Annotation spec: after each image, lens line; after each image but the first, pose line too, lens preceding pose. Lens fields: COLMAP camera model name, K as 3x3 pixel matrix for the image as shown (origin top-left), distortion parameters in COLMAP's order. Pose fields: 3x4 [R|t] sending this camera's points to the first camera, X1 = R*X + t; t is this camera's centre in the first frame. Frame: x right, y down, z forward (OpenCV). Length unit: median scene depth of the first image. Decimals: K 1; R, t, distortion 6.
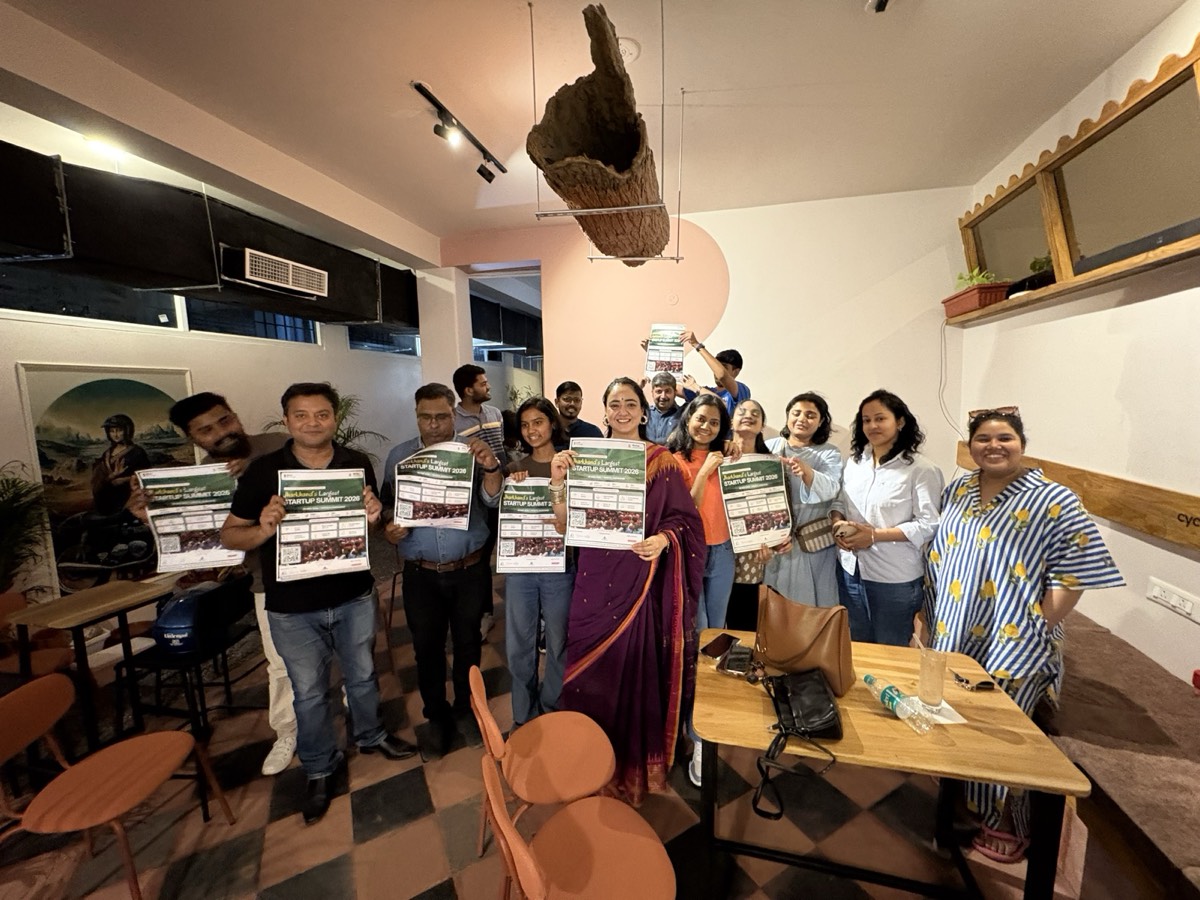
lens RADIAL K [[475.8, 0, 600.0], [0, 475.8, 450.0], [0, 0, 1]] dist [-0.000693, 0.000146]
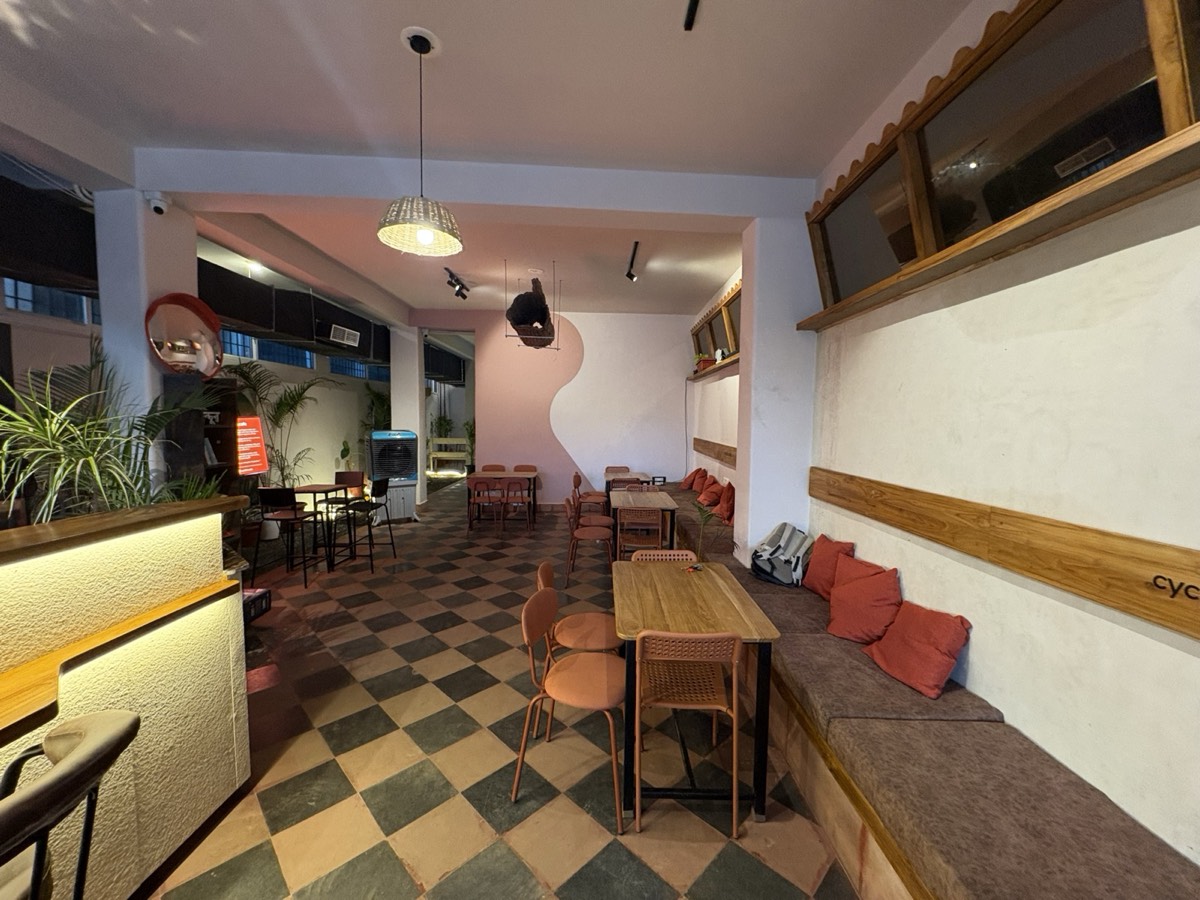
lens RADIAL K [[475.8, 0, 600.0], [0, 475.8, 450.0], [0, 0, 1]] dist [-0.000693, 0.000146]
pose [[0.960499, 0.010942, 0.278070, -0.243406], [0.002482, 0.998850, -0.047877, 0.172492], [-0.278274, 0.046676, 0.959367, -1.096209]]
